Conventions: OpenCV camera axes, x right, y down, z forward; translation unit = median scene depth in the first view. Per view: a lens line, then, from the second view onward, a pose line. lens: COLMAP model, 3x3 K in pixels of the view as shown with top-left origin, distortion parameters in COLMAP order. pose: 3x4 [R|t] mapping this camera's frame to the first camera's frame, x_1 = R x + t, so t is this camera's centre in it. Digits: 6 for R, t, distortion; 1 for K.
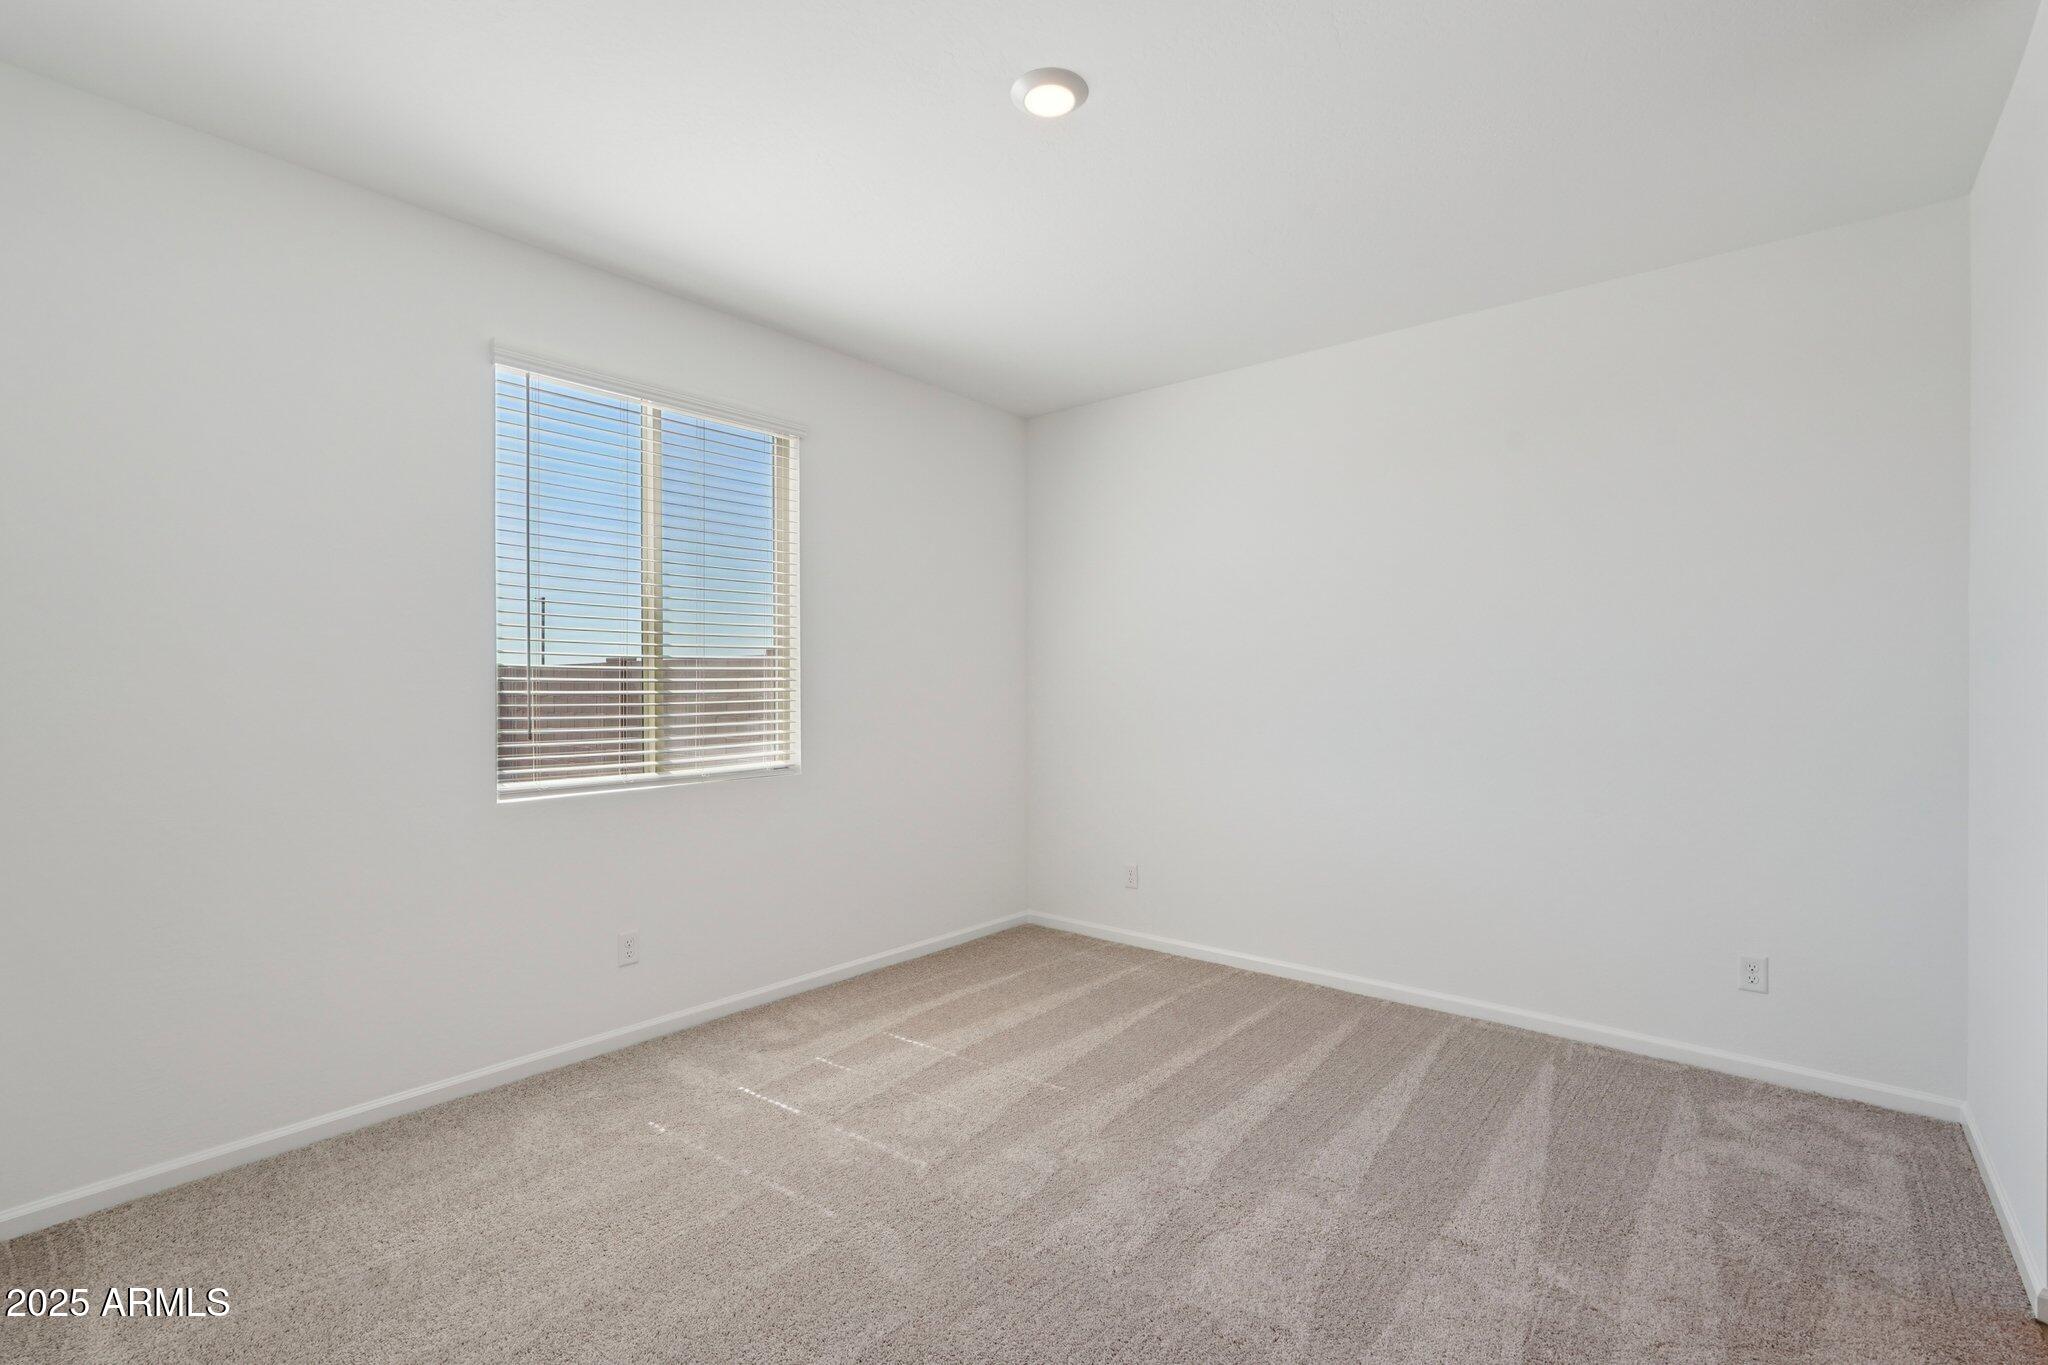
lens RADIAL K [[926.8, 0, 1024.0], [0, 926.8, 682.5], [0, 0, 1]] dist [-0.001839, 0.000667]
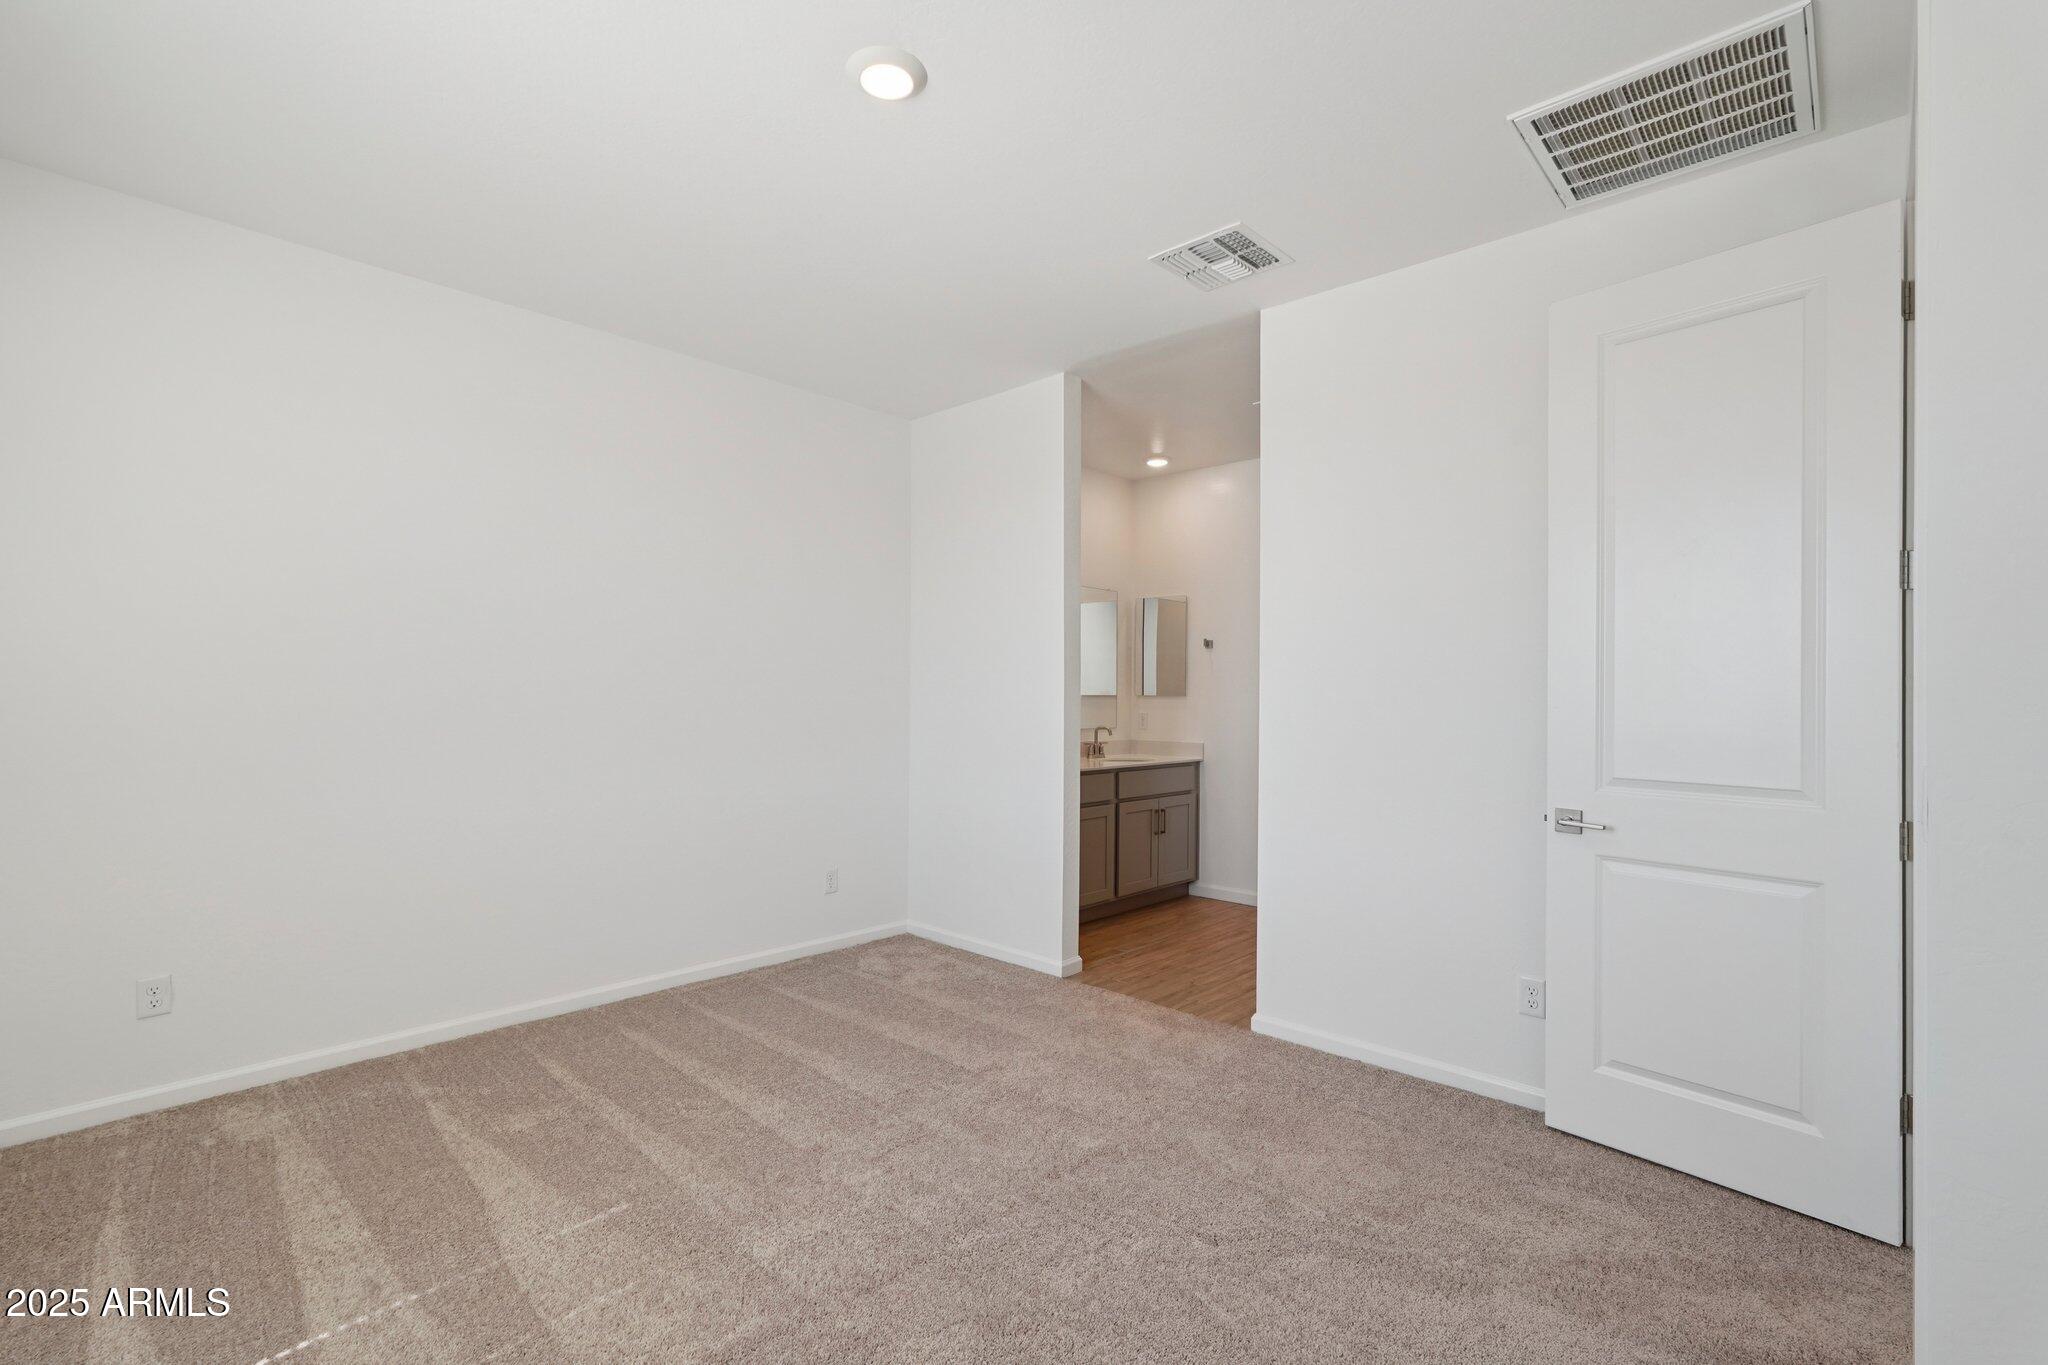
lens RADIAL K [[926.8, 0, 1024.0], [0, 926.8, 682.5], [0, 0, 1]] dist [-0.001839, 0.000667]
pose [[0.047159, 0.011748, 0.998818, -0.681265], [-0.010644, 0.999880, -0.011258, 0.009905], [-0.998831, -0.010101, 0.047279, 0.612788]]
